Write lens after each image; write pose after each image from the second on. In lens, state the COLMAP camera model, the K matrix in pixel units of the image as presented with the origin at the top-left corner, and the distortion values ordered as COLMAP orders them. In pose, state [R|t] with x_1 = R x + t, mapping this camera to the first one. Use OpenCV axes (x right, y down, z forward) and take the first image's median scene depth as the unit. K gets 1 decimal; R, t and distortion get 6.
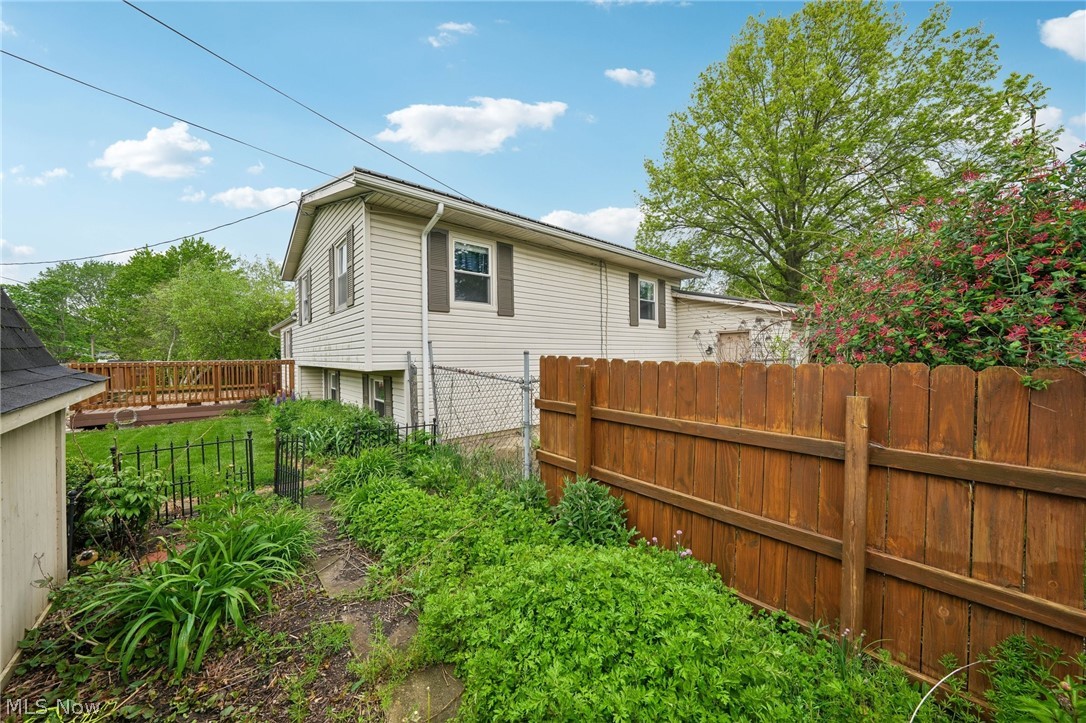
lens RADIAL K [[372.3, 0, 543.0], [0, 372.3, 361.5], [0, 0, 1]] dist [-0.000800, 0.000133]
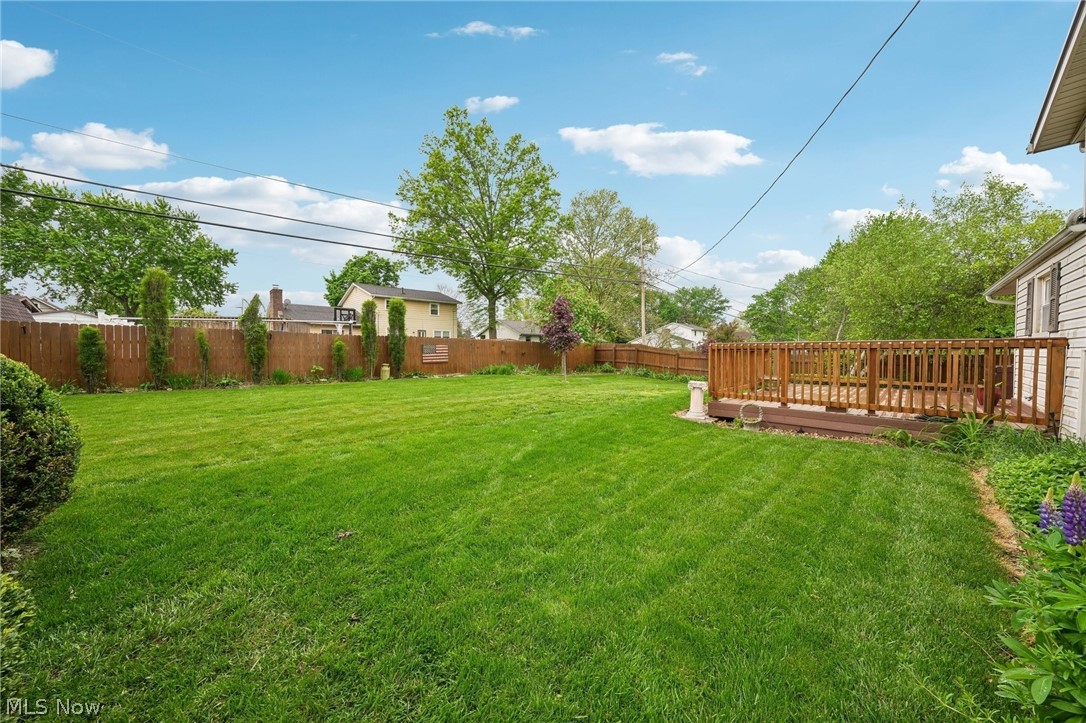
lens RADIAL K [[372.3, 0, 543.0], [0, 372.3, 361.5], [0, 0, 1]] dist [-0.000800, 0.000133]
pose [[0.075589, 0.040809, -0.996304, -0.315930], [-0.012131, 0.999126, 0.040004, 0.012432], [0.997065, 0.009062, 0.076018, 0.414354]]
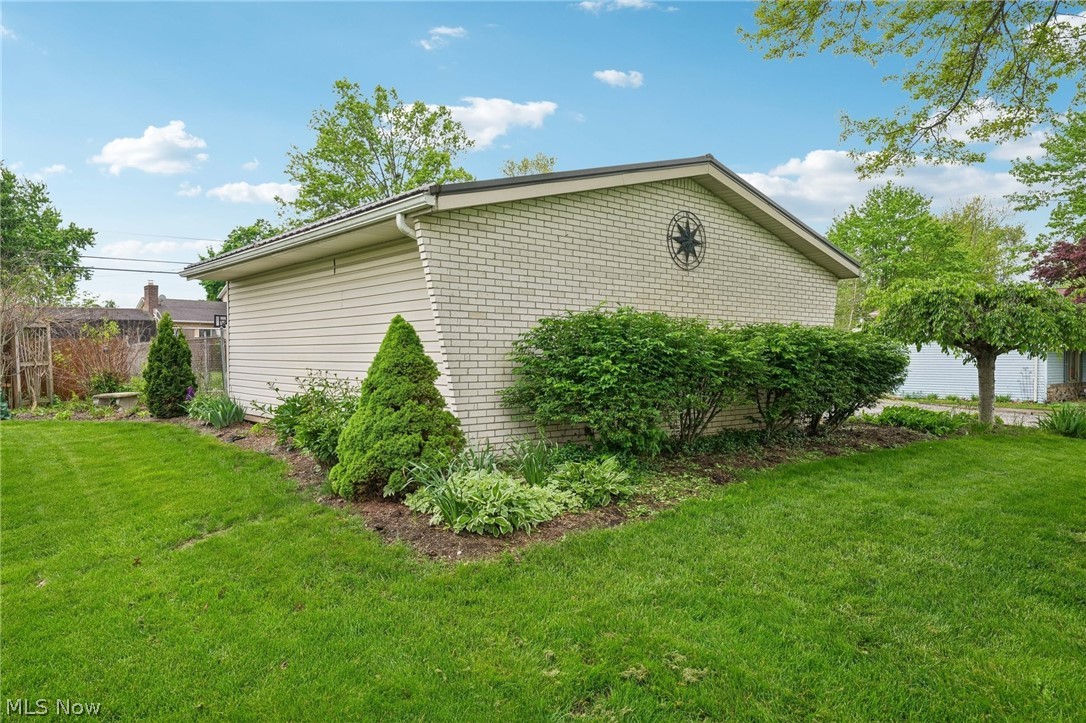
lens RADIAL K [[686.5, 0, 543.0], [0, 686.5, 361.5], [0, 0, 1]] dist [0.040864, 0.000164]
pose [[0.009907, 0.029082, -0.999528, 1.676634], [-0.008510, 0.999543, 0.028998, -0.031553], [0.999915, 0.008219, 0.010150, 1.332384]]
